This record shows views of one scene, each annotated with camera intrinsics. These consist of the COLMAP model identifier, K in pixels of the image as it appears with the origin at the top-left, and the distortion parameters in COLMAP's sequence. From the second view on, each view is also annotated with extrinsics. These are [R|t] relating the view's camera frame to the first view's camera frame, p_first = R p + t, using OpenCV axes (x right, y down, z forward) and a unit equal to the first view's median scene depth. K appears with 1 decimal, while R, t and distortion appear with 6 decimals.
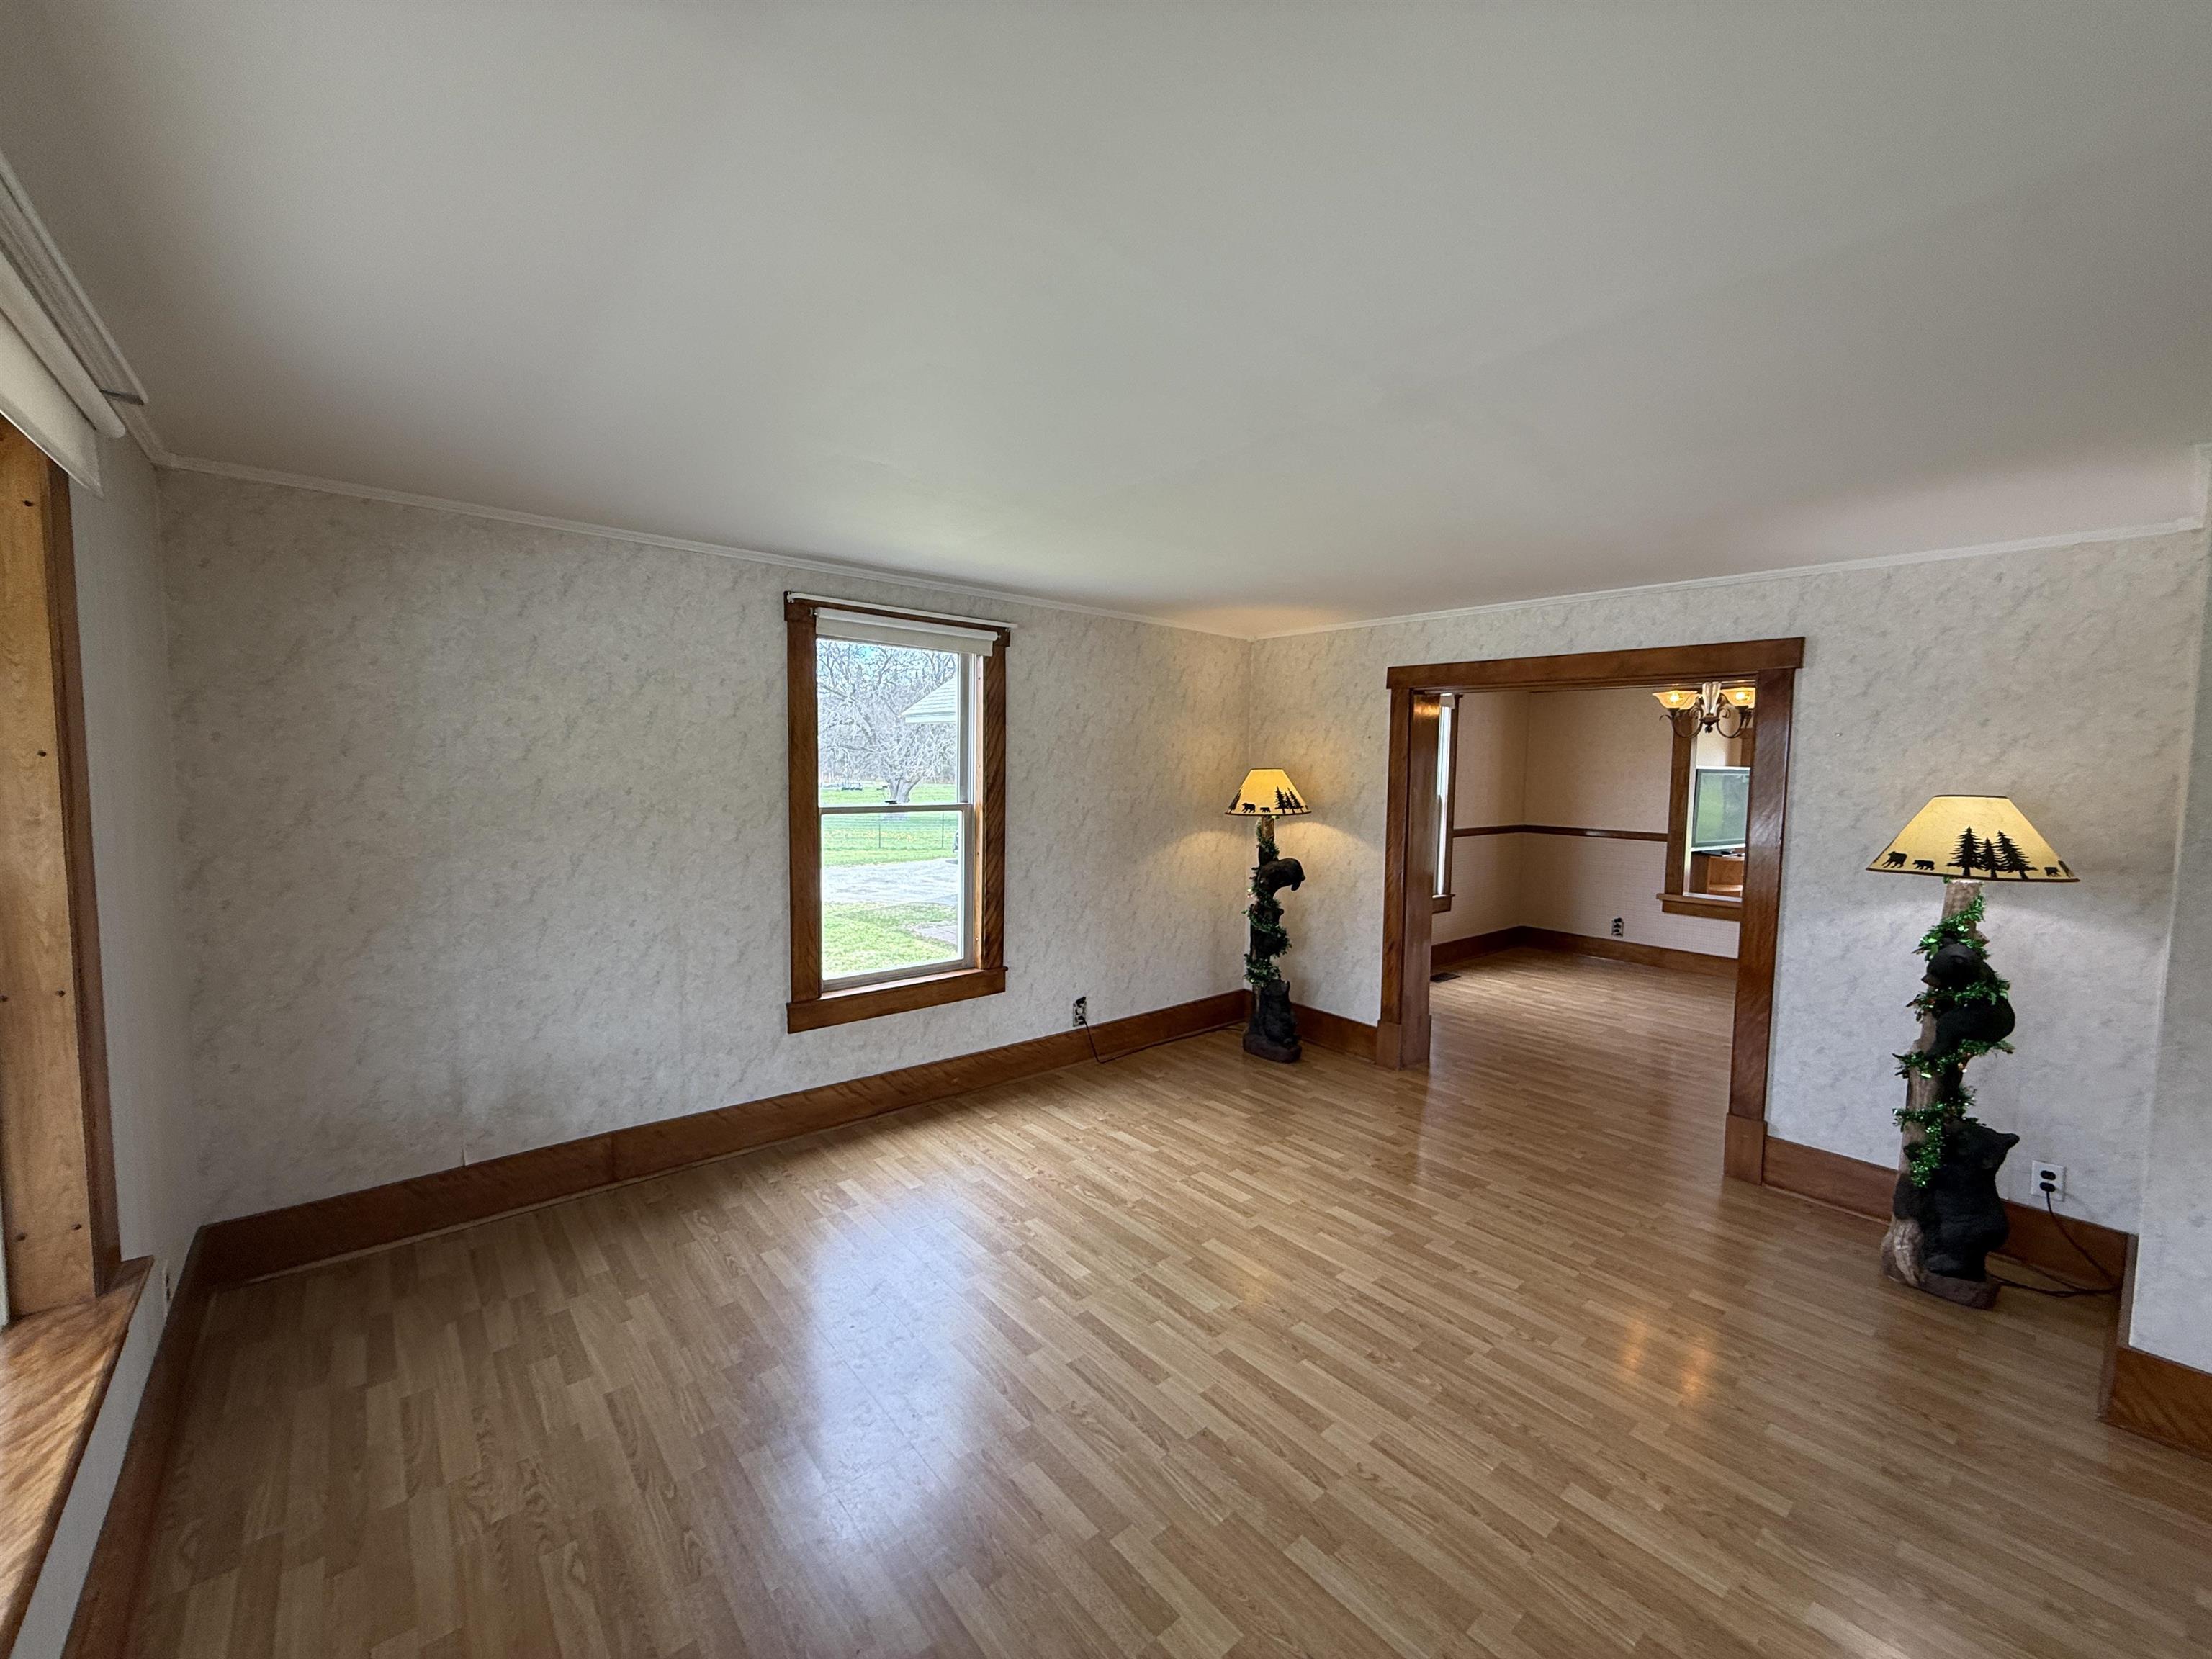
lens RADIAL K [[874.8, 0, 1102.3], [0, 874.8, 822.7], [0, 0, 1]] dist [0.003798, -0.000016]
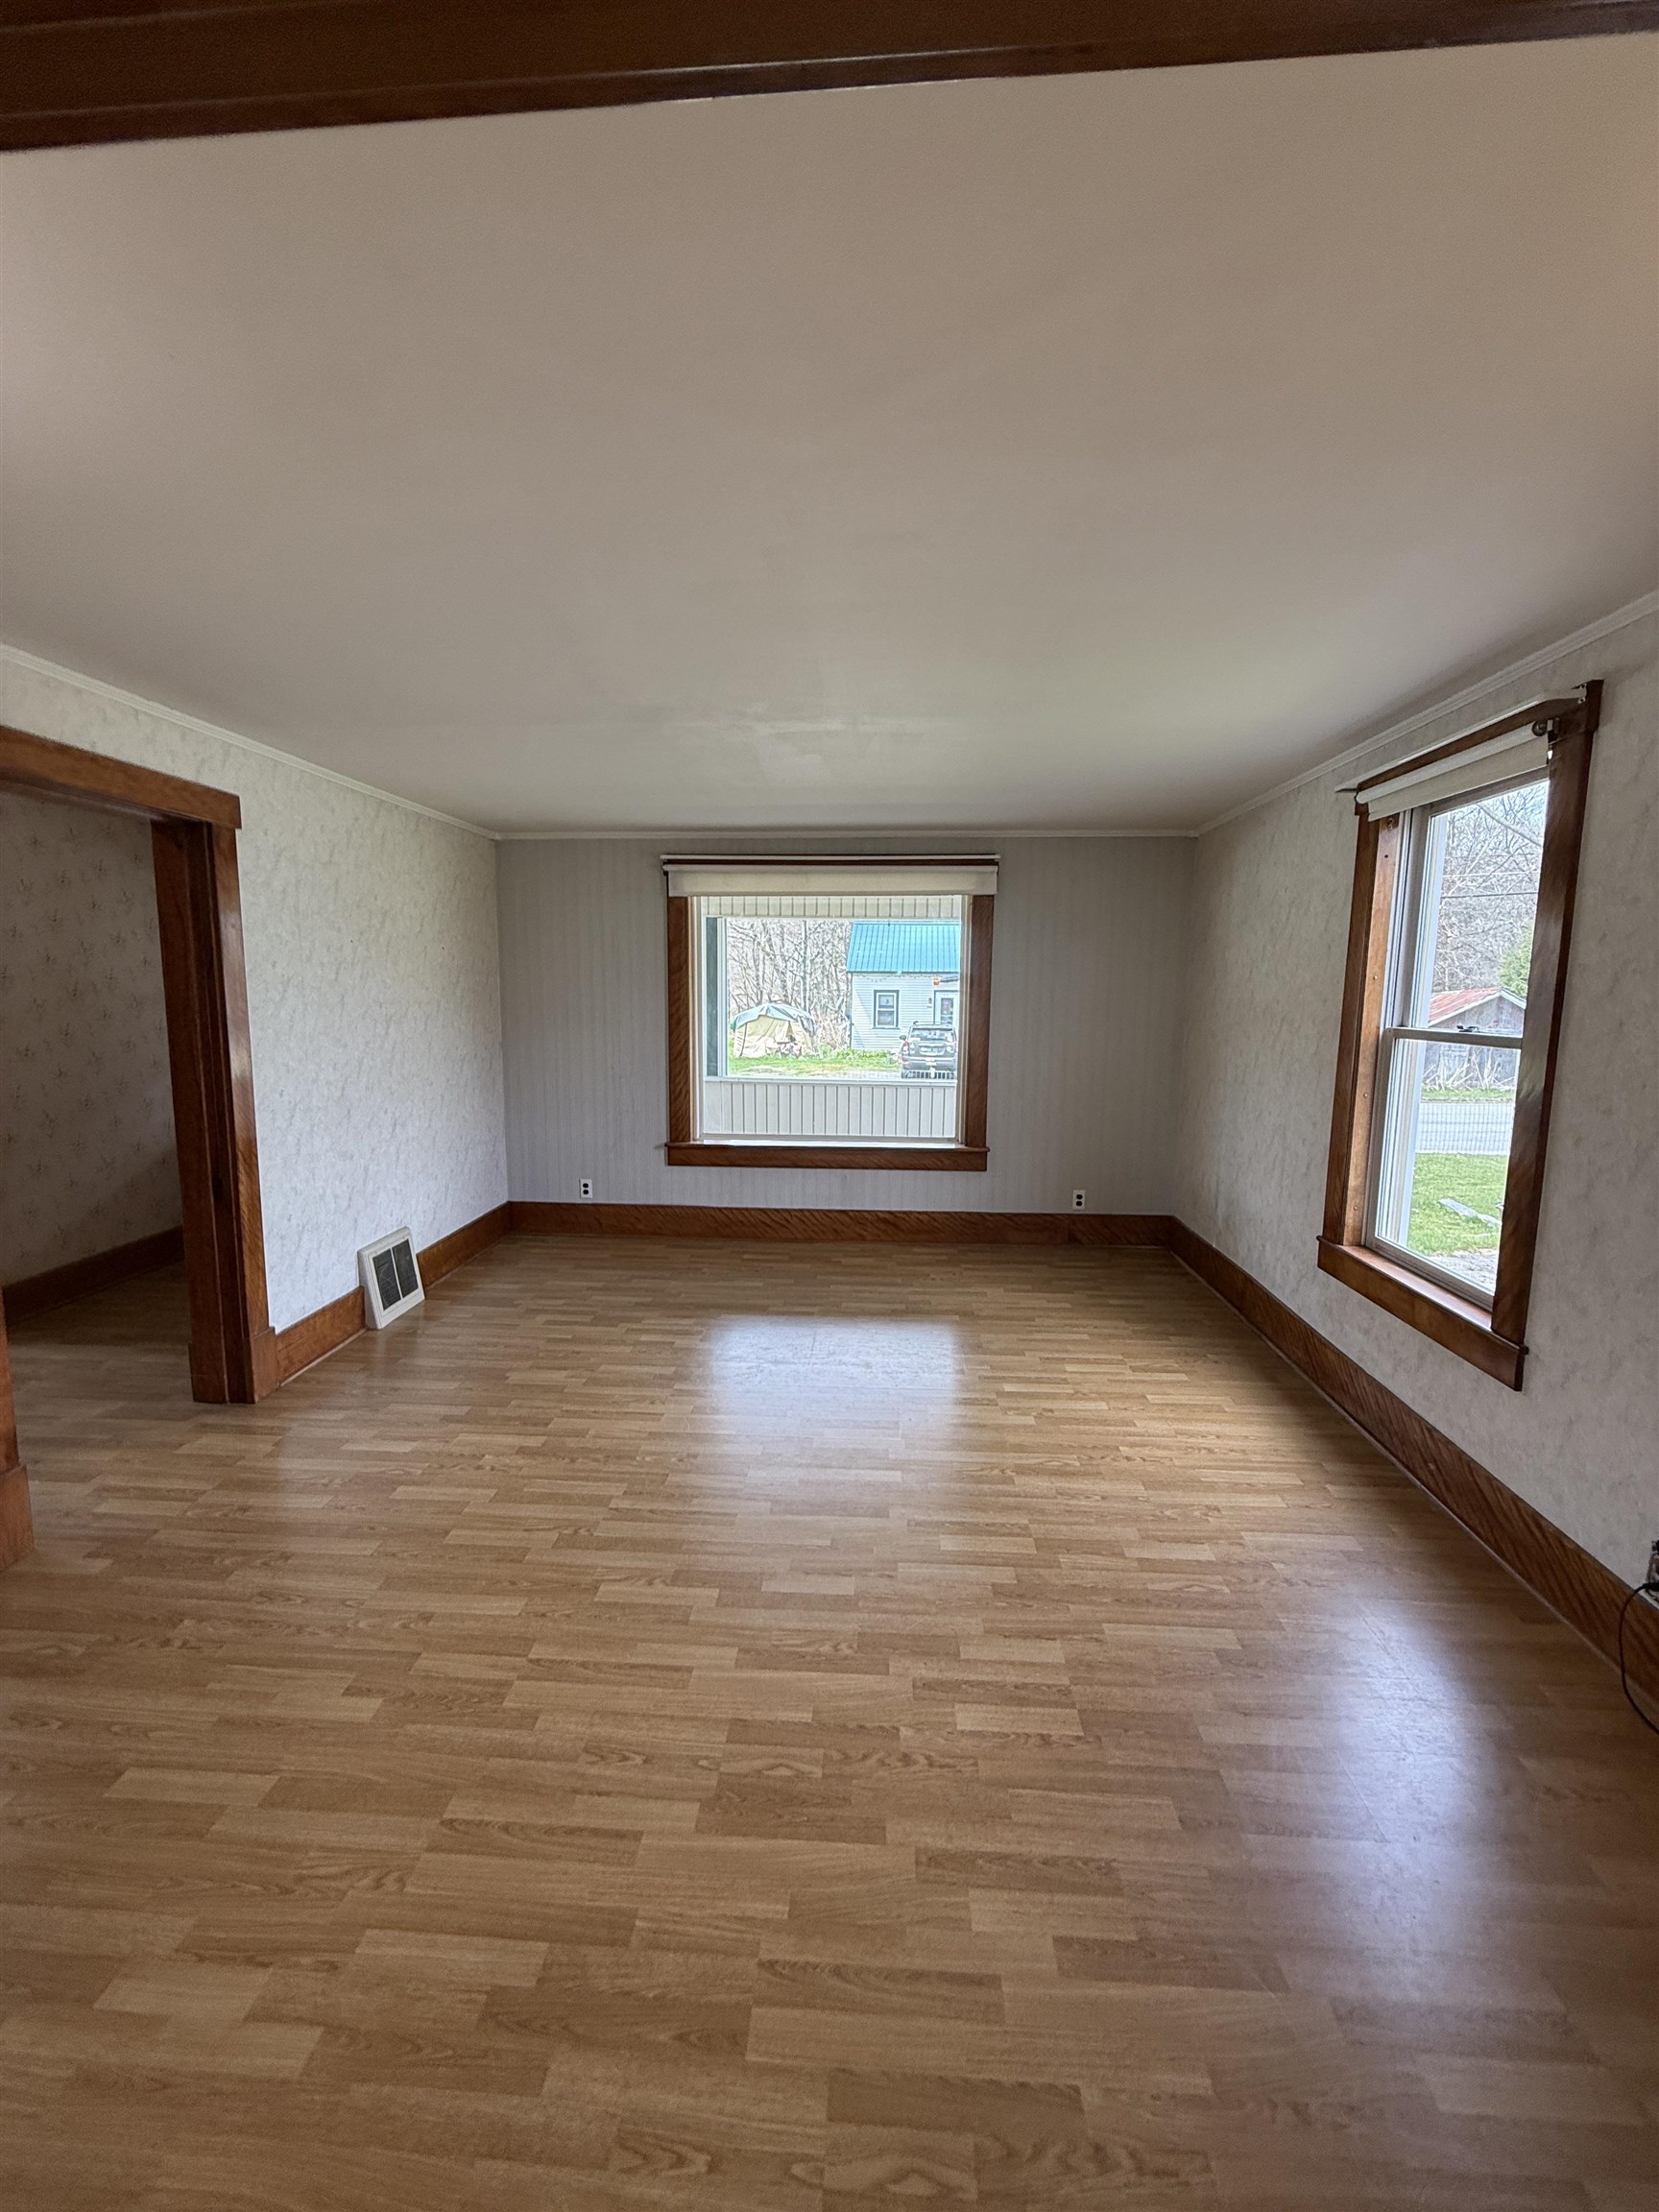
lens RADIAL K [[874.8, 0, 828.4], [0, 874.8, 1102.6], [0, 0, 1]] dist [0.003798, -0.000016]
pose [[-0.693841, 0.072403, -0.716479, 0.774264], [-0.065644, 0.984432, 0.163050, -0.057945], [0.717130, 0.160163, -0.678286, 1.440148]]
